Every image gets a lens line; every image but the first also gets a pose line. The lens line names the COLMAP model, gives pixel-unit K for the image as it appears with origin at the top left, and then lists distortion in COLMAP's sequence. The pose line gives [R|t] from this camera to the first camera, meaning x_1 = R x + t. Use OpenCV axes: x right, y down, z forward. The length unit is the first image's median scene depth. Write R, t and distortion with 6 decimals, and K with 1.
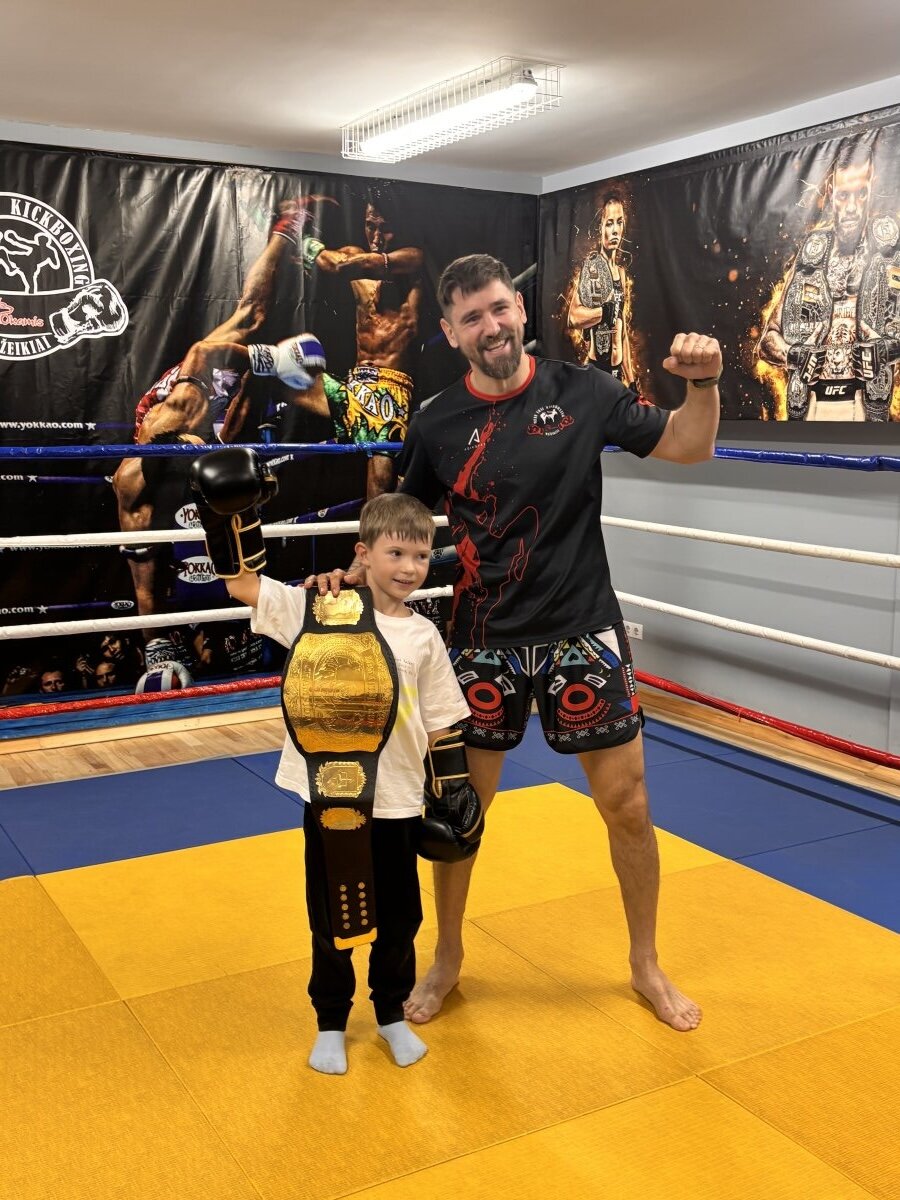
lens RADIAL K [[1245.4, 0, 456.4], [0, 1245.4, 618.1], [0, 0, 1]] dist [0.013527, 0.000000]
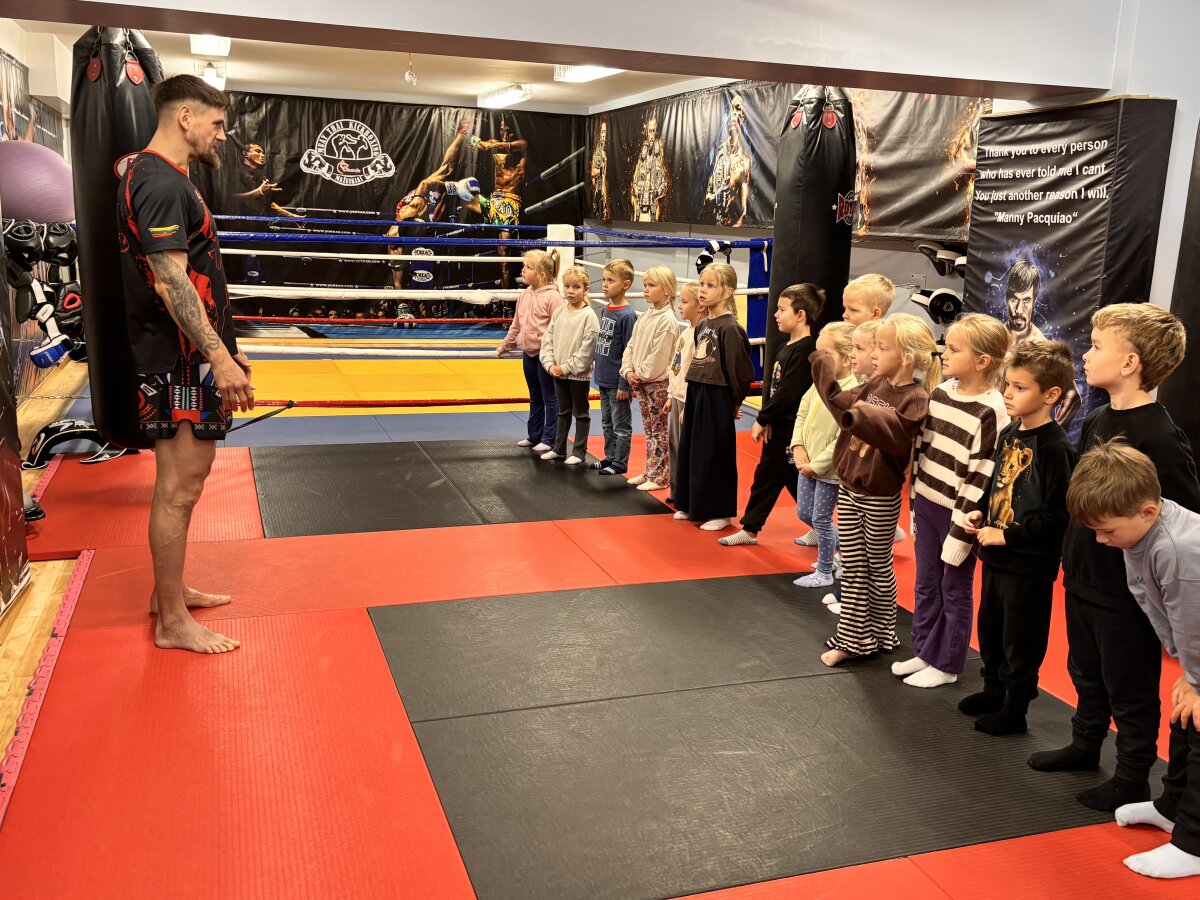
lens RADIAL K [[1098.1, 0, 620.6], [0, 1098.1, 481.2], [0, 0, 1]] dist [0.008596, -0.036606]
pose [[0.979469, 0.081489, -0.184393, 0.599339], [-0.068822, 0.994874, 0.074093, 0.173024], [0.189485, -0.059882, 0.980056, -1.034633]]
